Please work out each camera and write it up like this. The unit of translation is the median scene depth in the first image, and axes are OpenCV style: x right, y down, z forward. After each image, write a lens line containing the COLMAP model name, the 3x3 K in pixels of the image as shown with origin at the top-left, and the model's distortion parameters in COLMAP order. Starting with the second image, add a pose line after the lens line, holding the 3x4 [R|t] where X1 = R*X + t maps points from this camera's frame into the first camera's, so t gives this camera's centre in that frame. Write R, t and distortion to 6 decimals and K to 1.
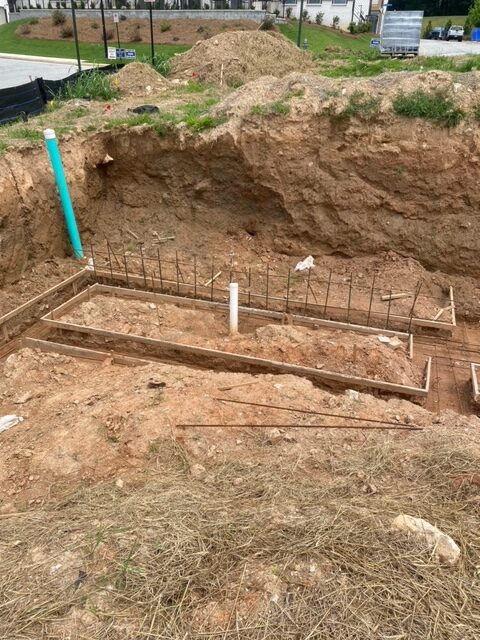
lens RADIAL K [[486.6, 0, 240.9], [0, 486.6, 321.1], [0, 0, 1]] dist [0.018085, -0.024097]
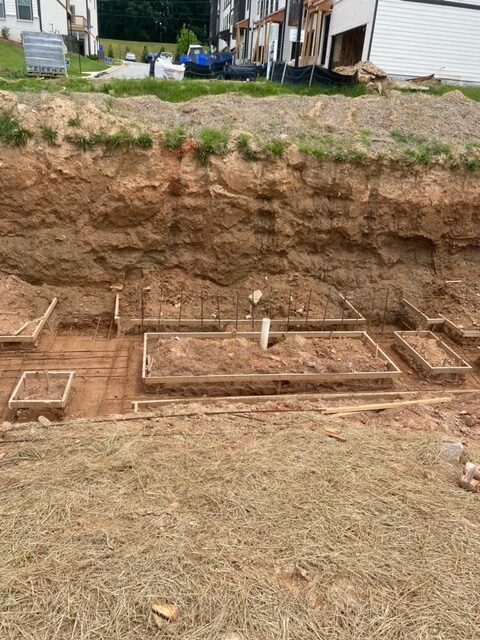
lens RADIAL K [[486.6, 0, 240.8], [0, 486.6, 318.4], [0, 0, 1]] dist [0.018085, -0.024097]
pose [[0.888235, -0.153961, 0.432822, 0.319730], [0.169417, 0.985540, 0.002896, 0.034765], [-0.427009, 0.070755, 0.901475, -0.094825]]
